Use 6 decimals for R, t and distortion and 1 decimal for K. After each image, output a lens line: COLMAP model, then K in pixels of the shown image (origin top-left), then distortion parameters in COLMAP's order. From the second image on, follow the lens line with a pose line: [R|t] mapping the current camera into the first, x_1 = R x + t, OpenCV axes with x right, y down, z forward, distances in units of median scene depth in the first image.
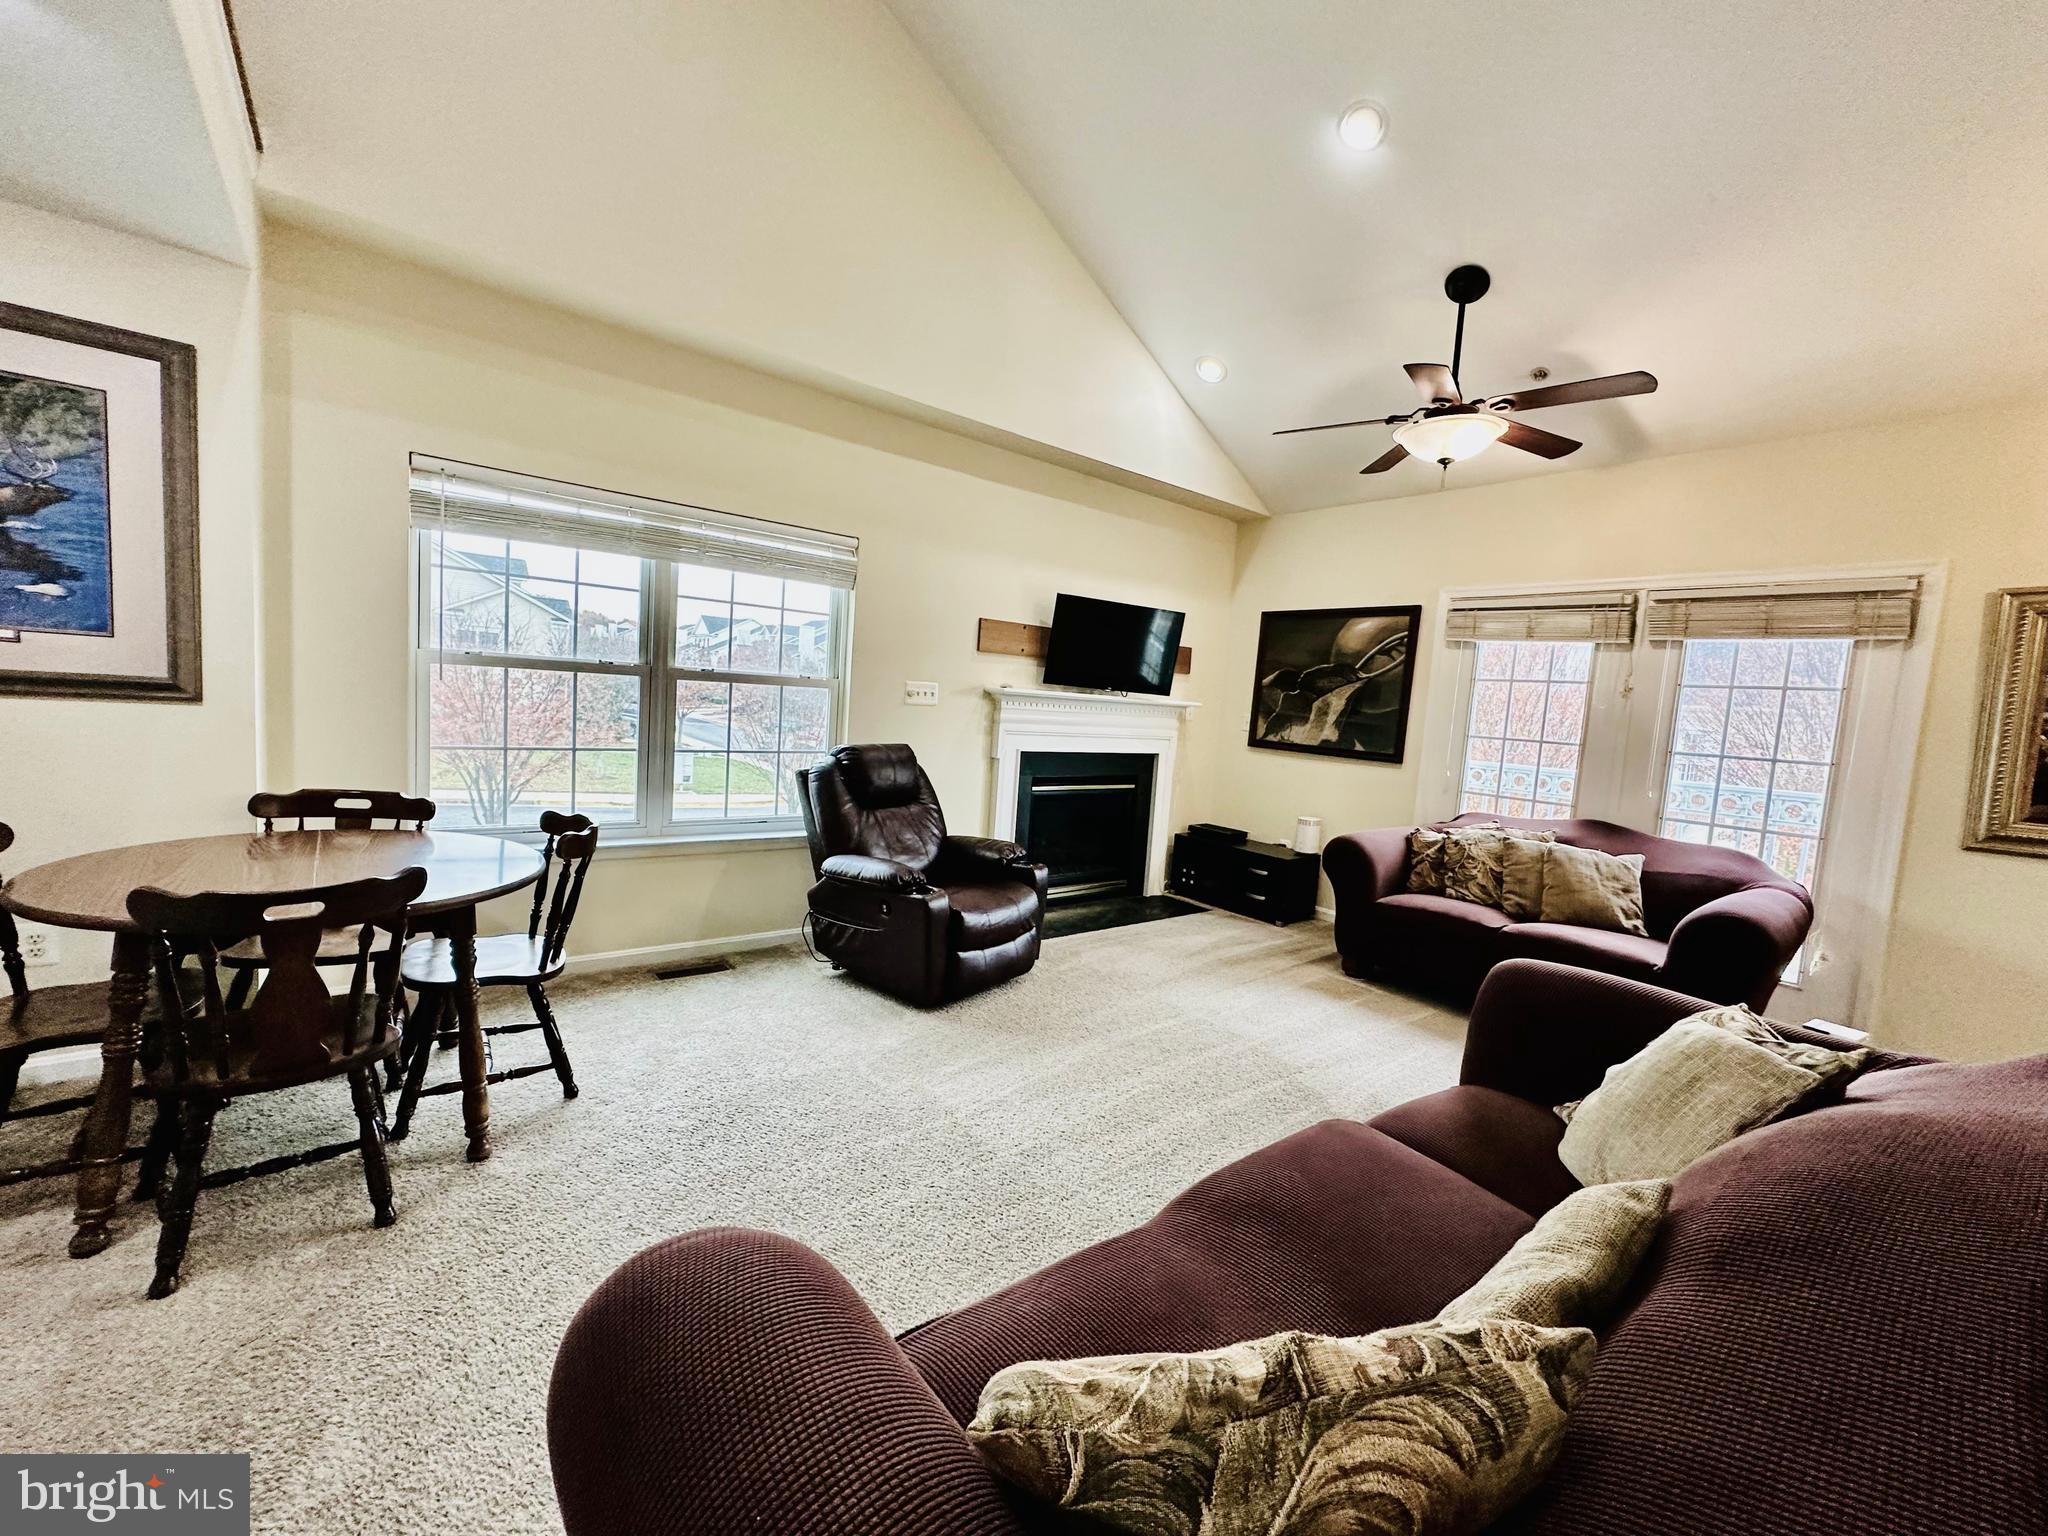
lens RADIAL K [[825.3, 0, 1024.5], [0, 825.3, 763.2], [0, 0, 1]] dist [0.010185, -0.000379]
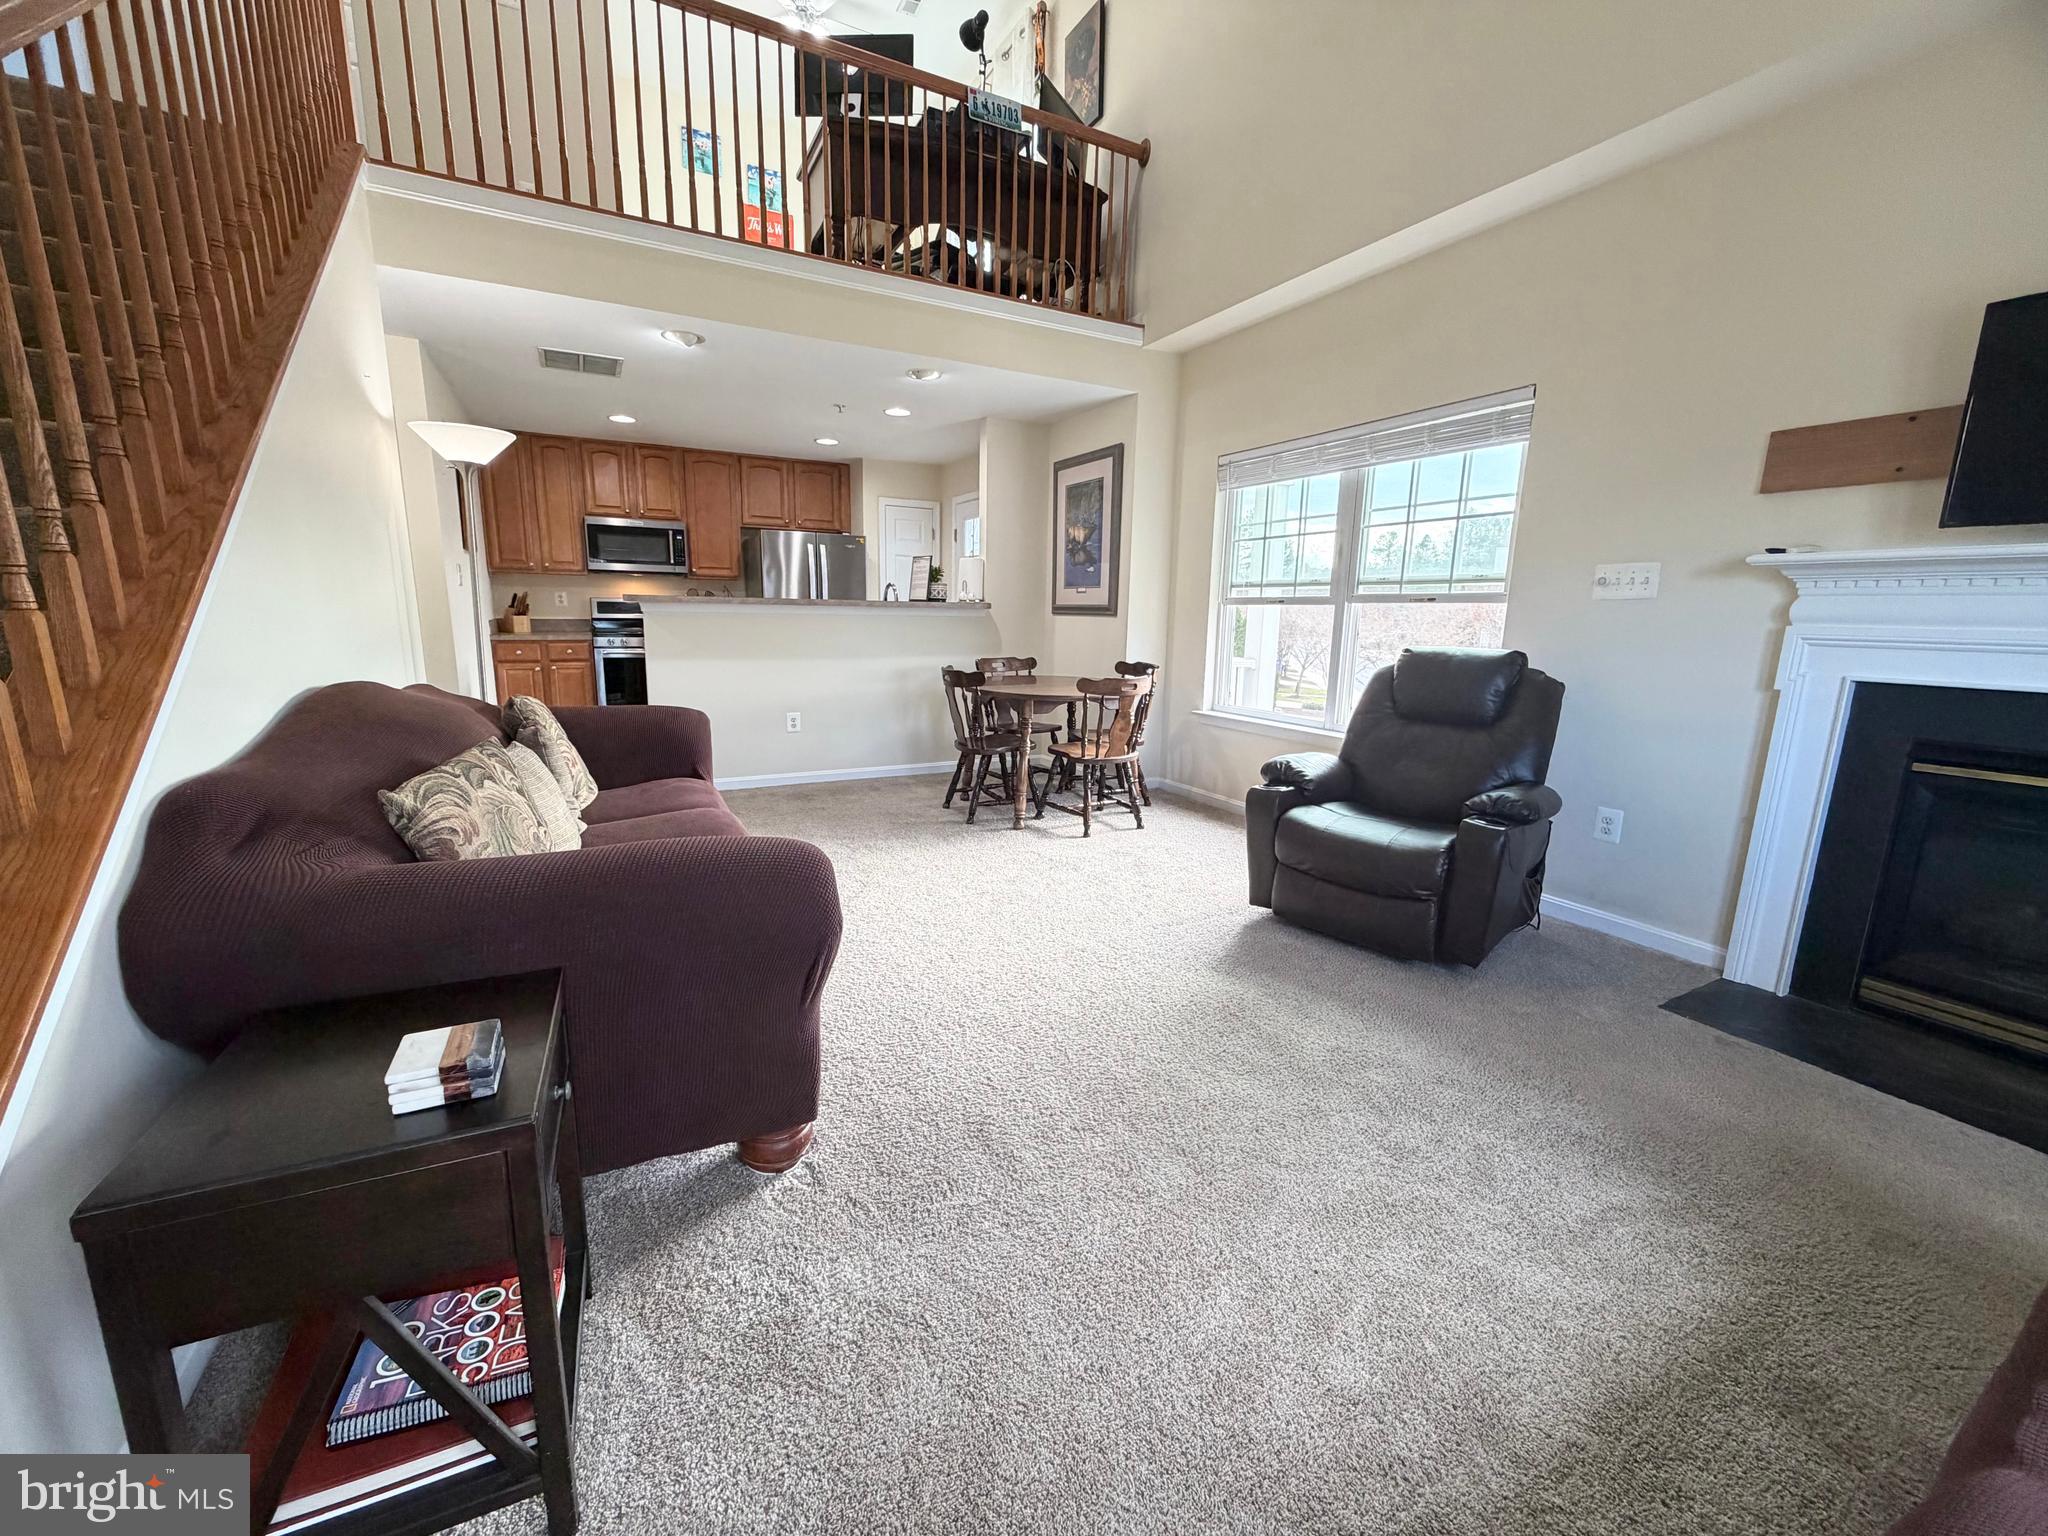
lens RADIAL K [[816.1, 0, 1012.3], [0, 816.1, 771.5], [0, 0, 1]] dist [0.002502, -0.000357]
pose [[-0.183799, 0.114624, -0.976258, 0.660802], [-0.115600, 0.983765, 0.137270, 0.035460], [0.976143, 0.138086, -0.167564, 0.687704]]
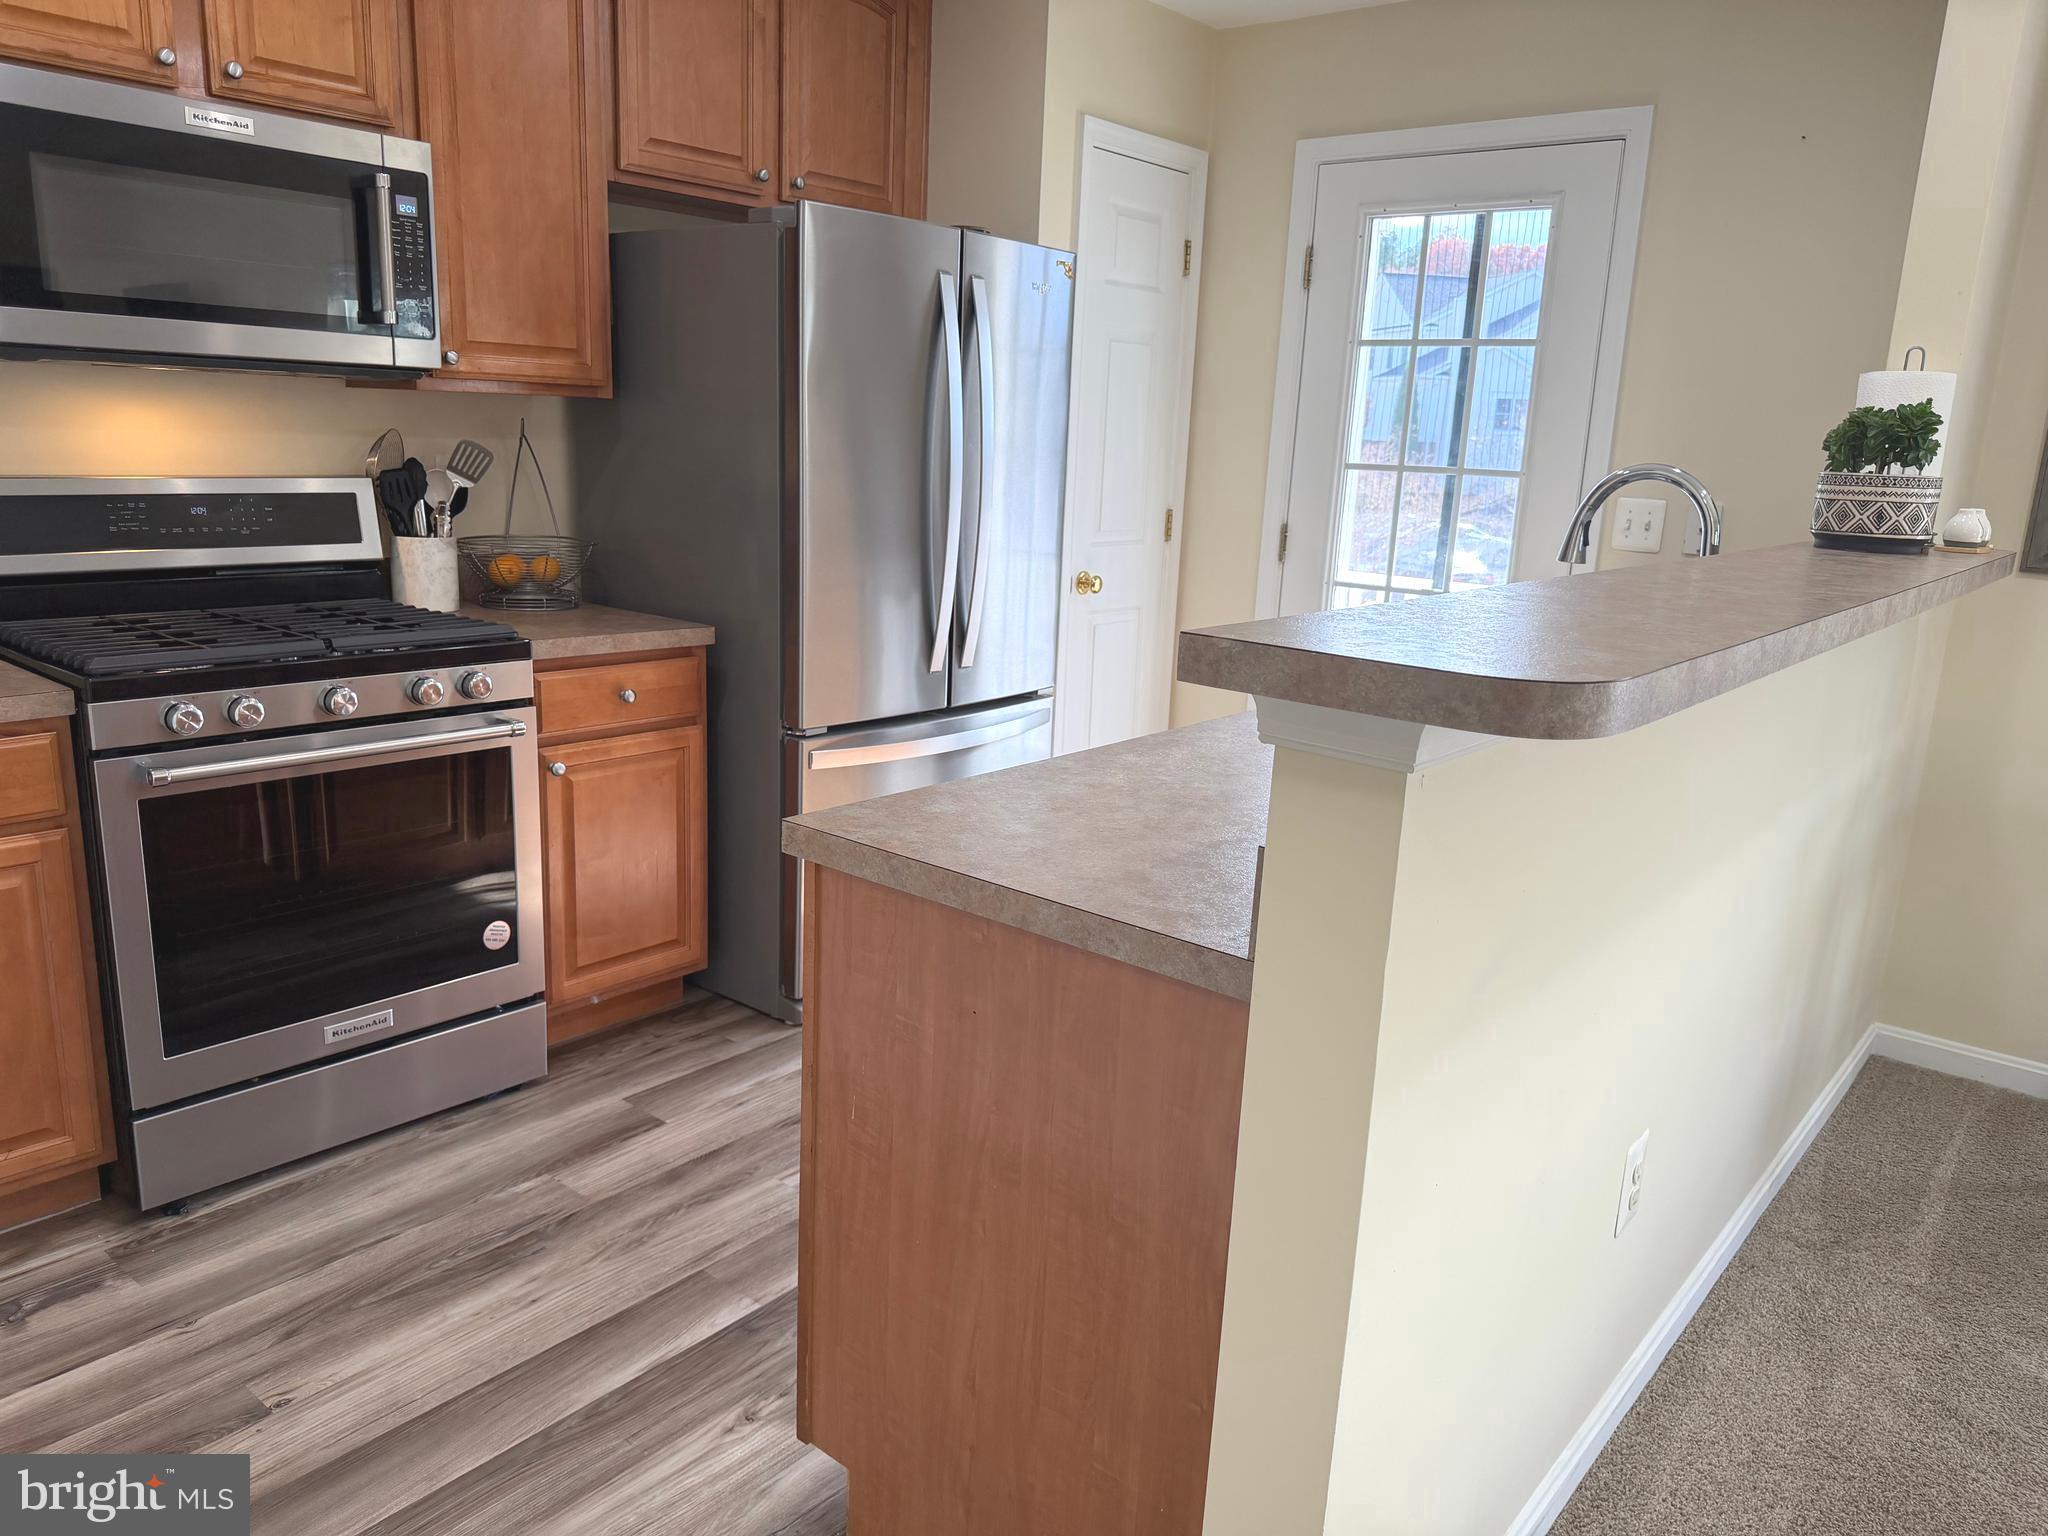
lens RADIAL K [[1459.9, 0, 1028.0], [0, 1459.9, 779.5], [0, 0, 1]] dist [0.019224, -0.021183]
pose [[0.212597, 0.167223, -0.962725, -0.127099], [-0.107737, 0.983252, 0.146997, 0.000959], [0.971182, 0.072470, 0.227052, -0.154184]]
